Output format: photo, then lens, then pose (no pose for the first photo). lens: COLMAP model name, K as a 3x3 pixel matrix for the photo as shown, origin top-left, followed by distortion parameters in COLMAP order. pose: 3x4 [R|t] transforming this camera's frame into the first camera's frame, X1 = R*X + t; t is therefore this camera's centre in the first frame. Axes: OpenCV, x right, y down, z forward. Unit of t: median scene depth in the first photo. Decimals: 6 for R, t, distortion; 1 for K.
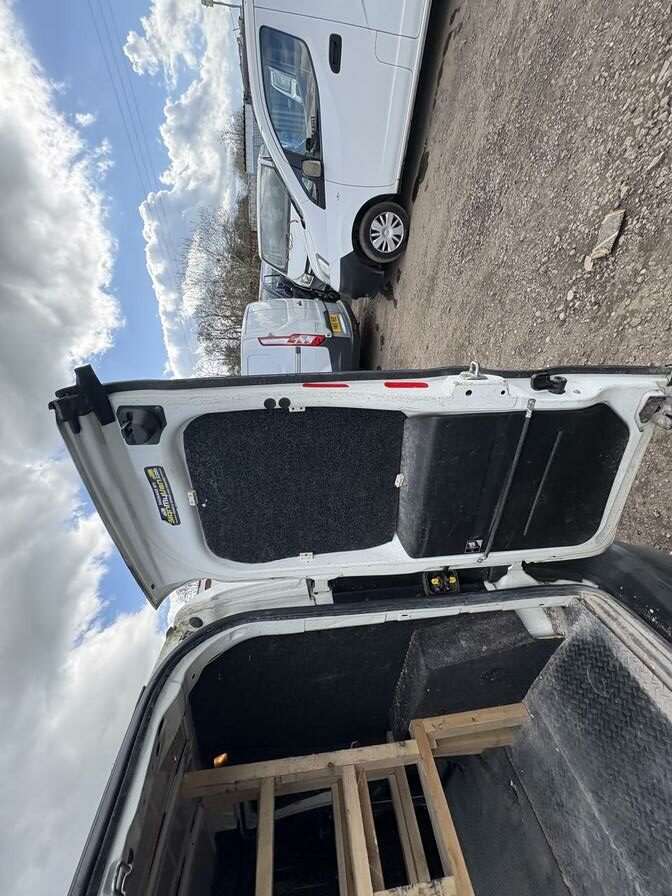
lens RADIAL K [[357.9, 0, 339.2], [0, 357.9, 449.2], [0, 0, 1]] dist [0.001089, 0.000307]
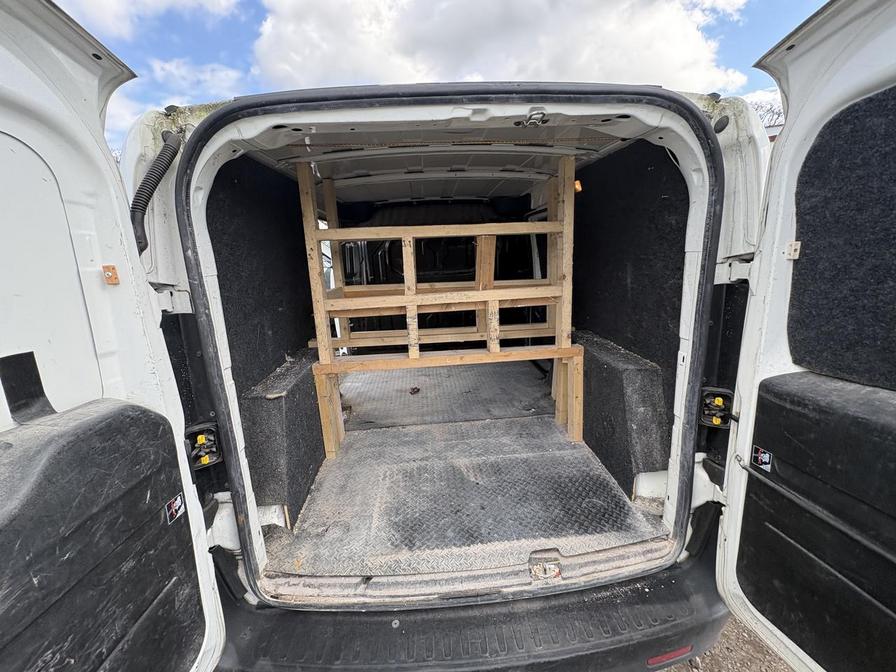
lens RADIAL K [[357.9, 0, 447.6], [0, 357.9, 338.1], [0, 0, 1]] dist [0.001089, 0.000307]
pose [[-0.086089, 0.984982, 0.149663, 0.038920], [-0.544419, -0.172318, 0.820923, 0.033767], [0.834384, -0.010806, 0.551077, -0.048474]]
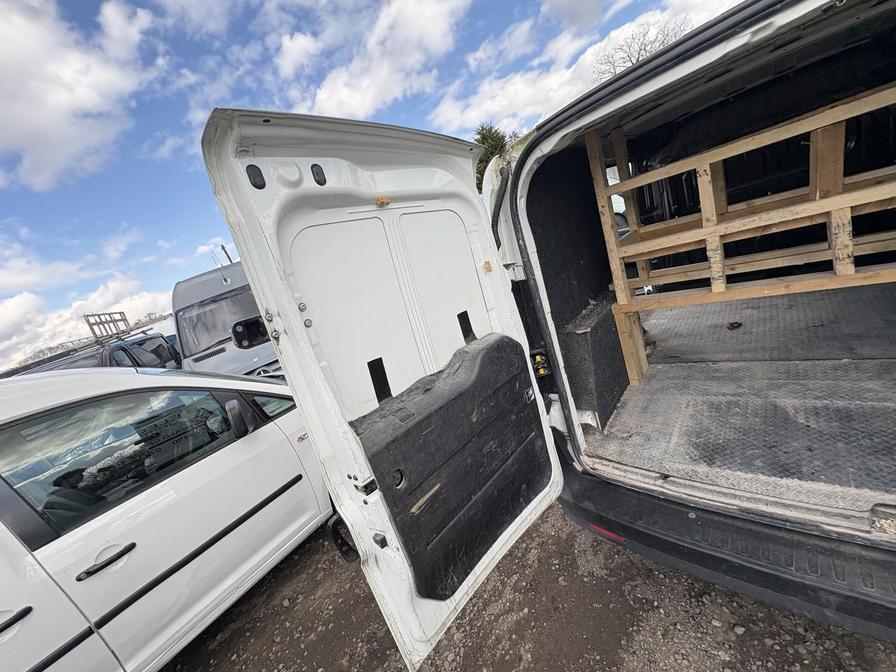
lens RADIAL K [[357.9, 0, 447.1], [0, 357.9, 334.1], [0, 0, 1]] dist [0.001089, 0.000307]
pose [[0.169895, 0.948986, 0.265635, -0.045520], [0.202049, -0.297371, 0.933138, -0.276704], [0.964527, -0.104864, -0.242263, -0.065152]]
